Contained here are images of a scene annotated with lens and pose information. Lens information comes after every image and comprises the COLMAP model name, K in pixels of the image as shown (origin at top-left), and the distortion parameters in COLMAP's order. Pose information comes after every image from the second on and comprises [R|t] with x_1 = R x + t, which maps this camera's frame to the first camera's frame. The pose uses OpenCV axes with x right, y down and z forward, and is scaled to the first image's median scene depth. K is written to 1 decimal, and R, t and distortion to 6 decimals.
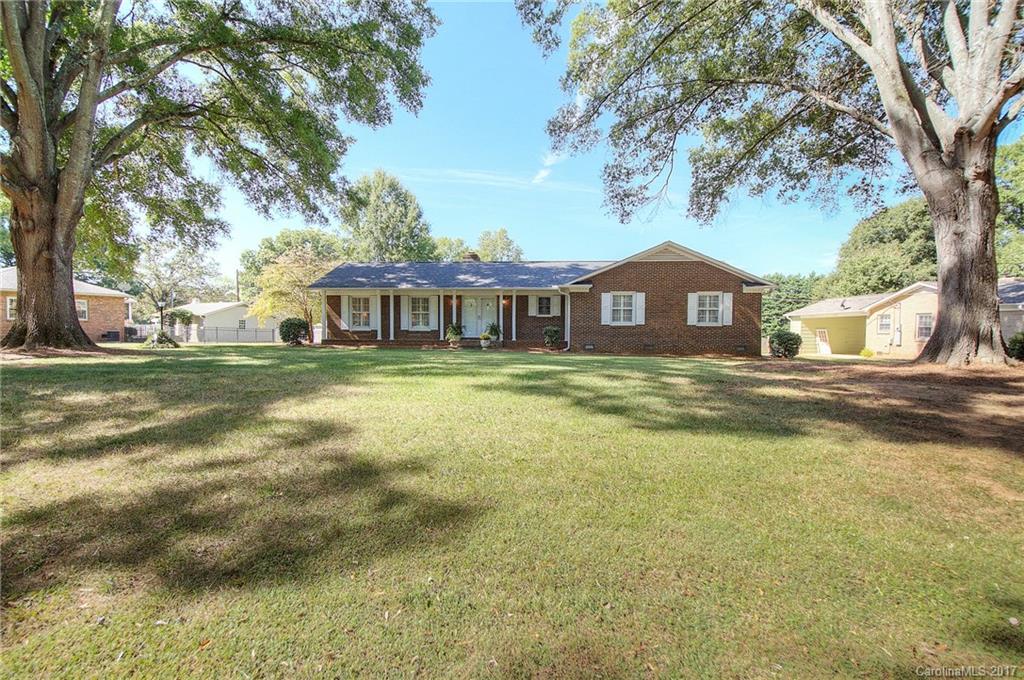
lens RADIAL K [[438.1, 0, 512.0], [0, 438.1, 340.0], [0, 0, 1]] dist [0.000744, 0.000189]
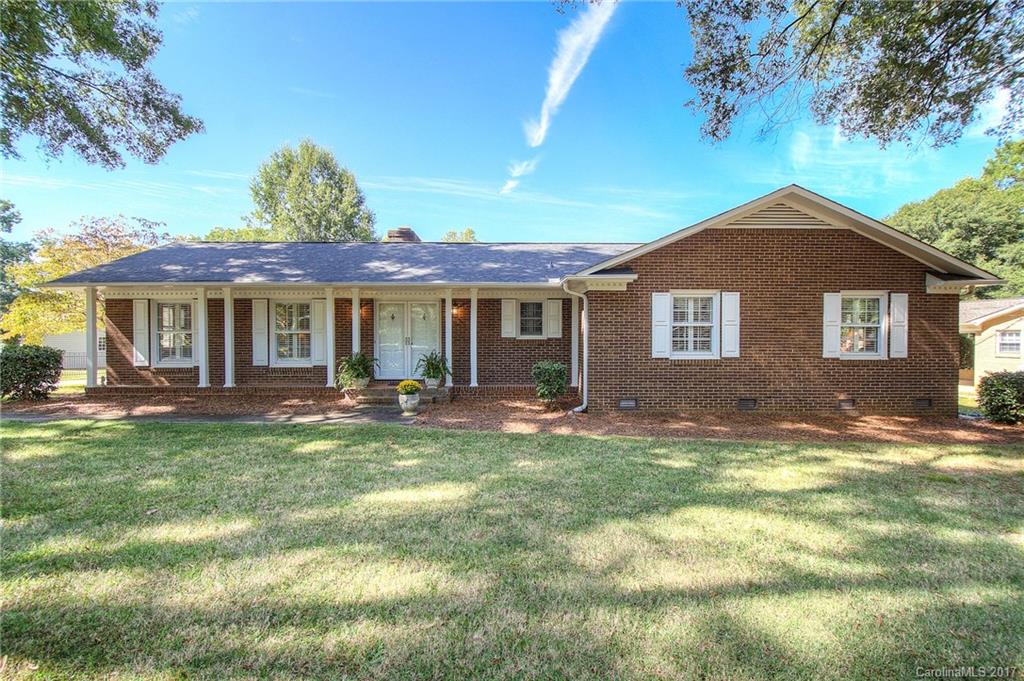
lens RADIAL K [[433.4, 0, 512.0], [0, 433.4, 340.5], [0, 0, 1]] dist [-0.010414, -0.000037]
pose [[0.997472, -0.004655, 0.070902, 0.013184], [0.006044, 0.999794, -0.019397, -0.042031], [-0.070797, 0.019777, 0.997295, 0.482616]]
